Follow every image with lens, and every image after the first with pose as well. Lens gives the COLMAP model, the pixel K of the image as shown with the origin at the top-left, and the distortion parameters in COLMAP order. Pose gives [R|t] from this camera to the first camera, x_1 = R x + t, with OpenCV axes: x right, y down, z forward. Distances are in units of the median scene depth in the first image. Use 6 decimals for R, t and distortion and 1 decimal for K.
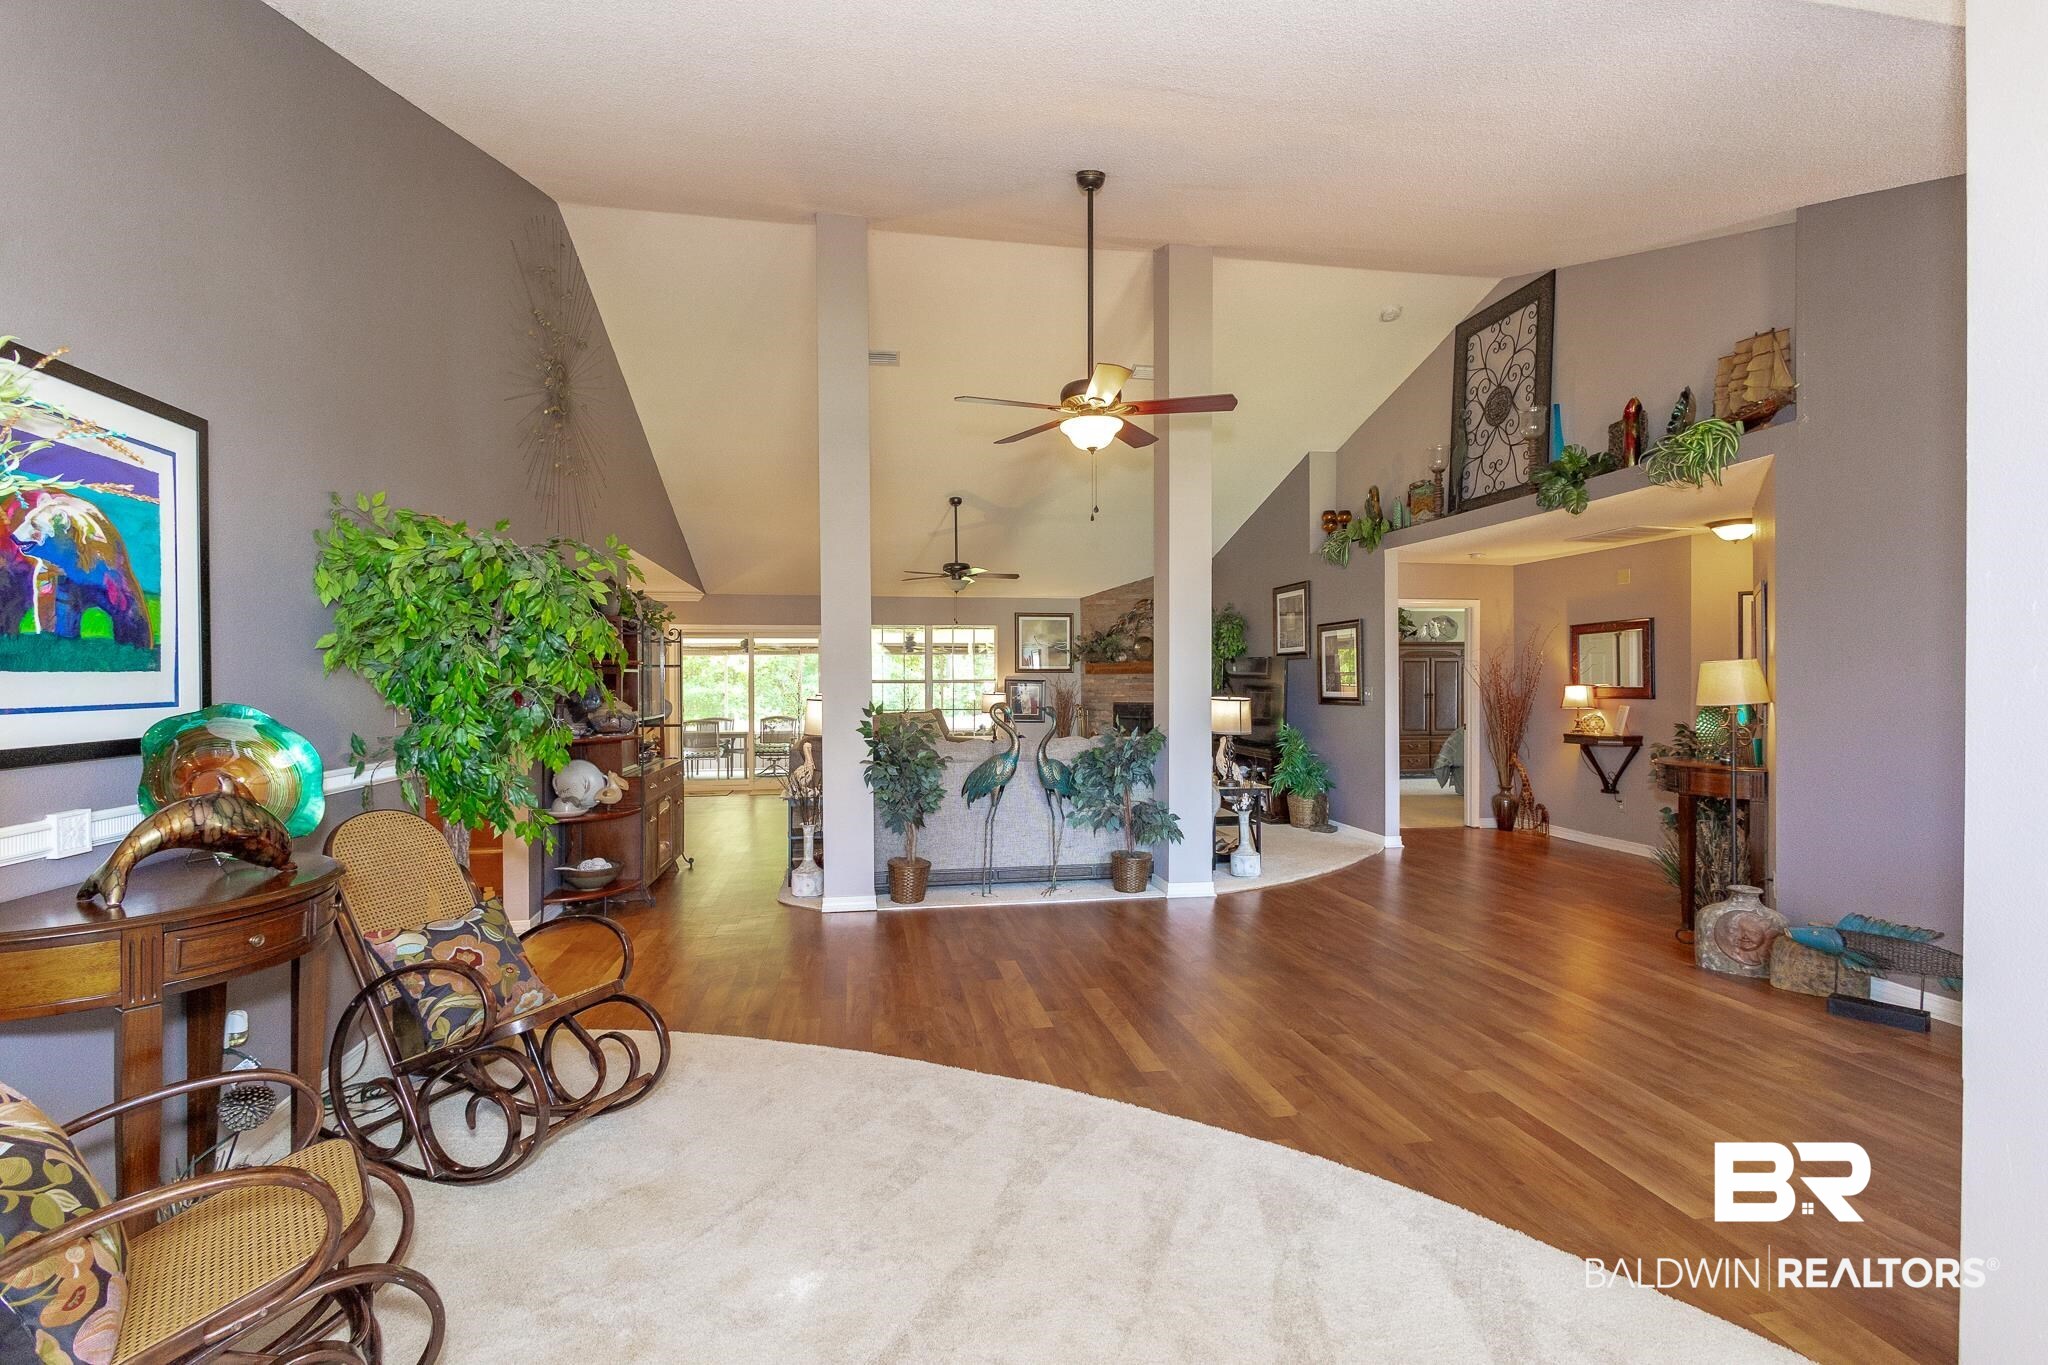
lens RADIAL K [[945.4, 0, 1037.3], [0, 945.4, 684.7], [0, 0, 1]] dist [0.010775, -0.001073]
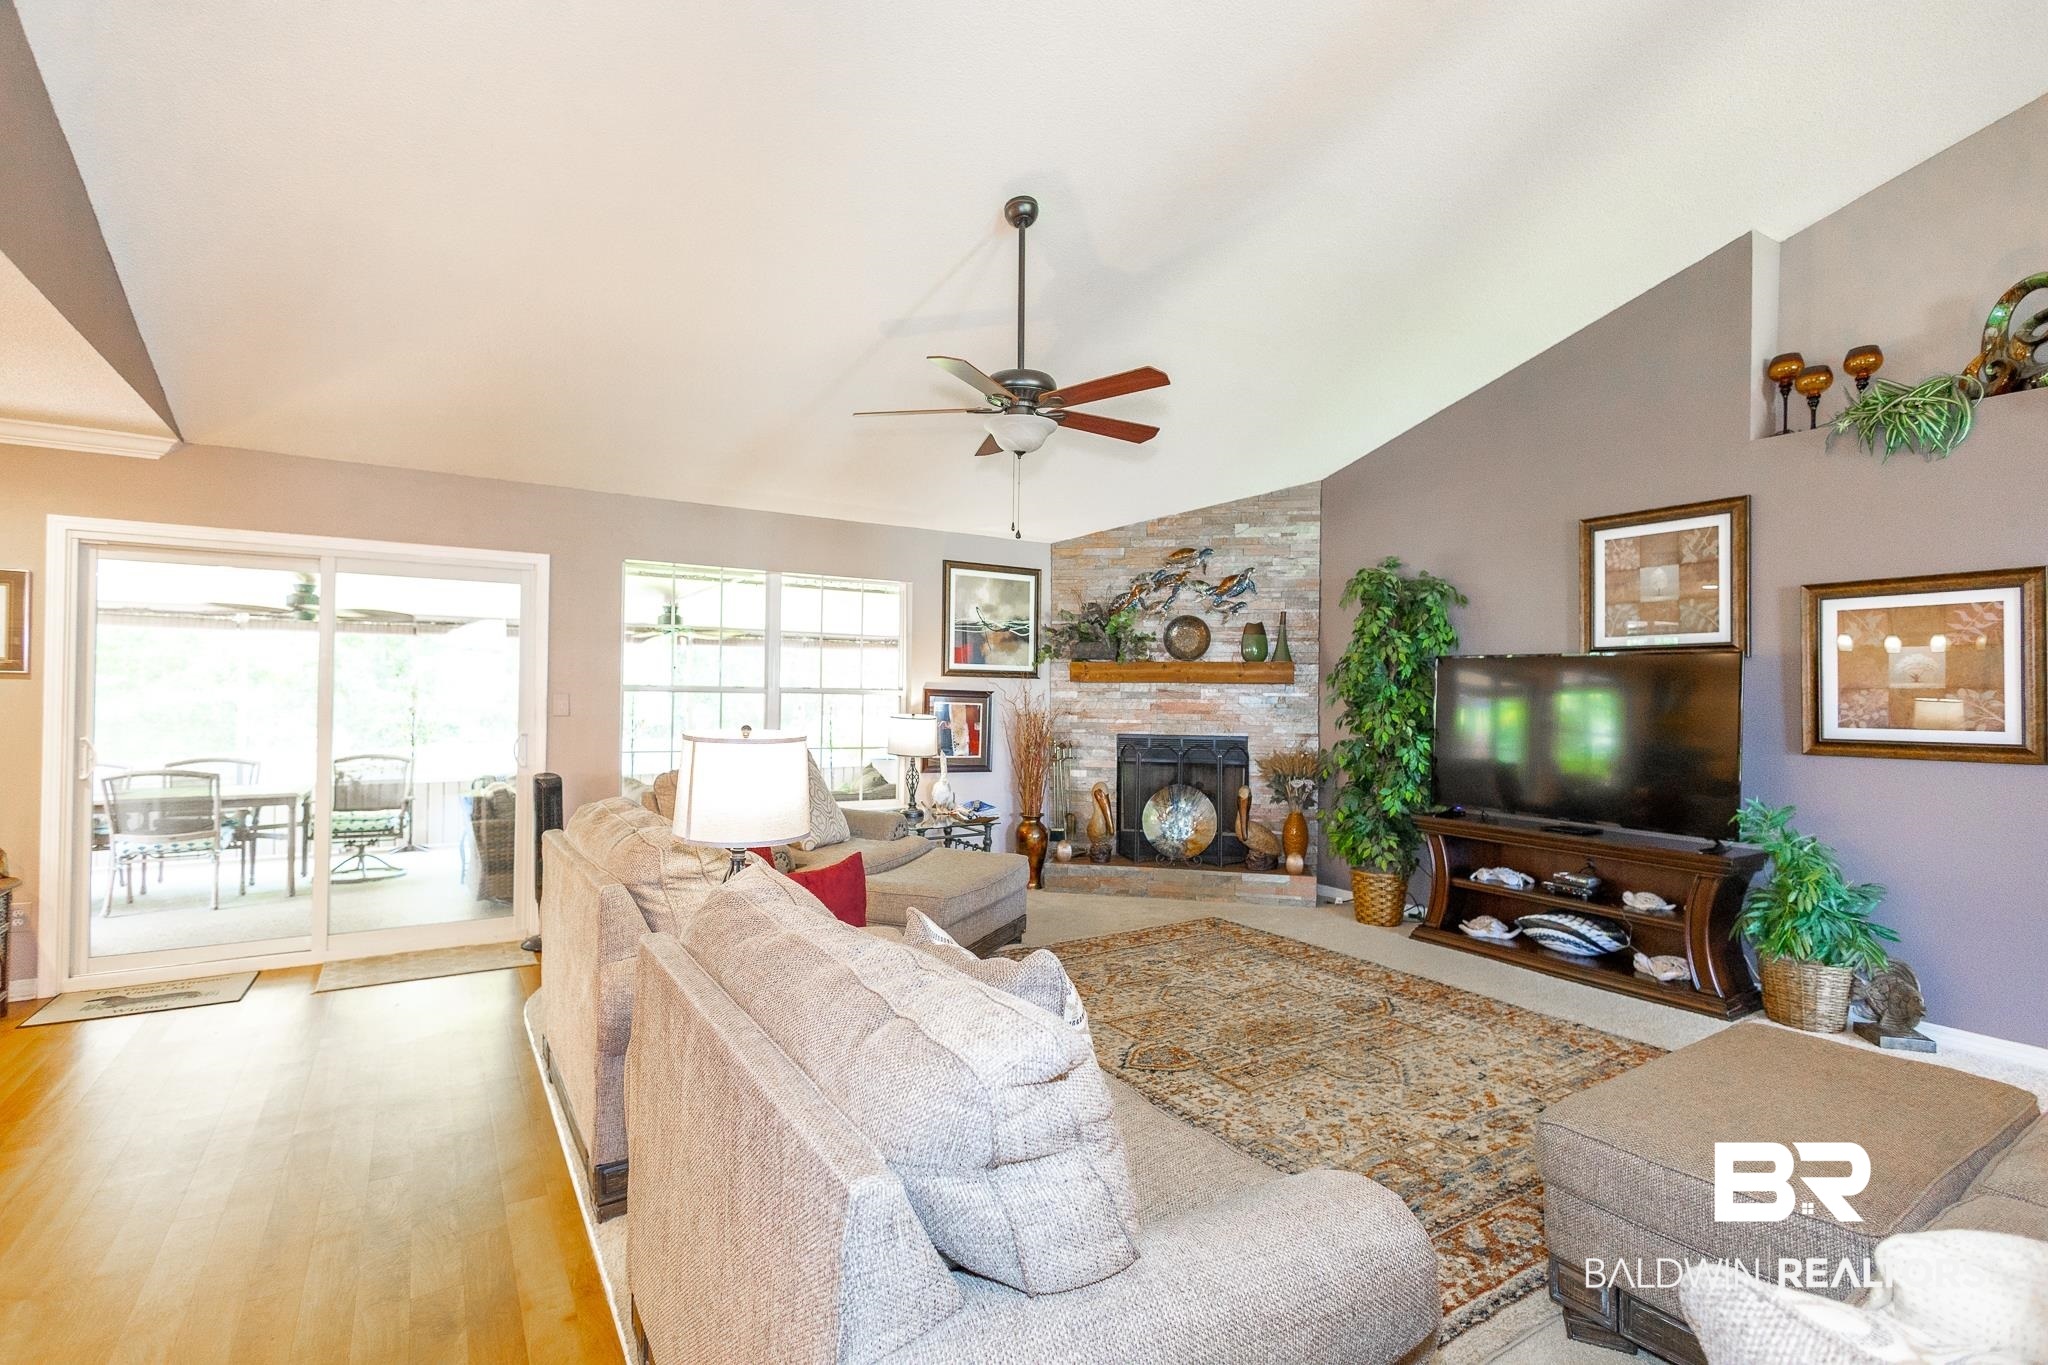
lens RADIAL K [[945.4, 0, 1030.3], [0, 945.4, 683.6], [0, 0, 1]] dist [0.010775, -0.001073]
pose [[0.930008, 0.019677, 0.367013, -0.225825], [-0.014570, 0.999755, -0.016681, -0.000976], [-0.367252, 0.010166, 0.930066, 0.678558]]
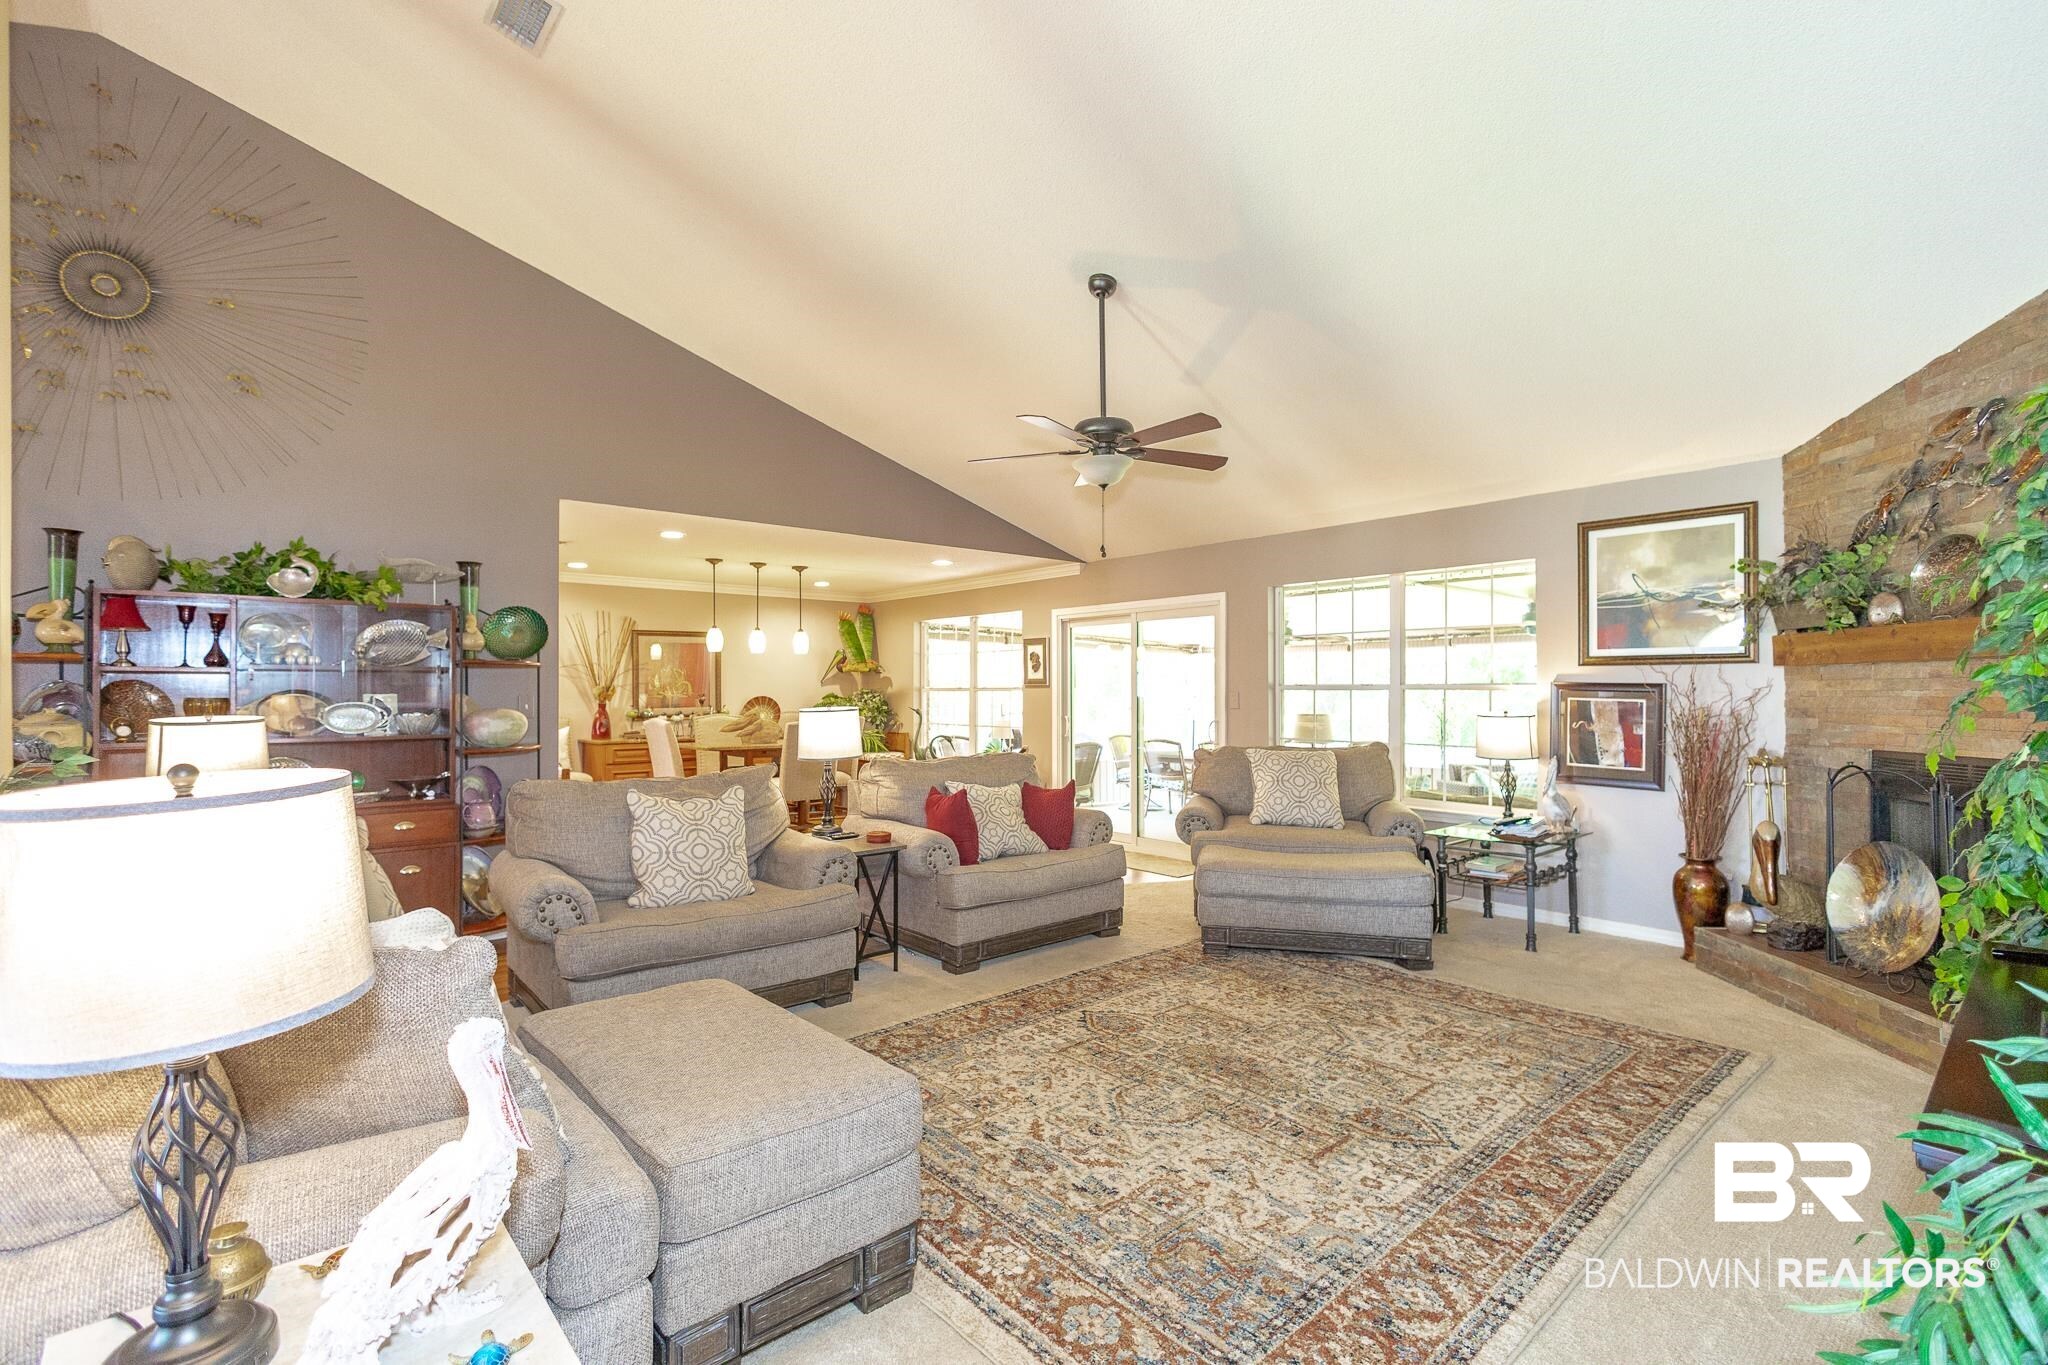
lens RADIAL K [[945.4, 0, 1018.4], [0, 945.4, 682.6], [0, 0, 1]] dist [0.010775, -0.001073]
pose [[0.488937, -0.004915, -0.872305, 0.300141], [-0.003393, 0.999966, -0.007536, -0.001692], [0.872312, 0.006645, 0.488904, 0.776862]]
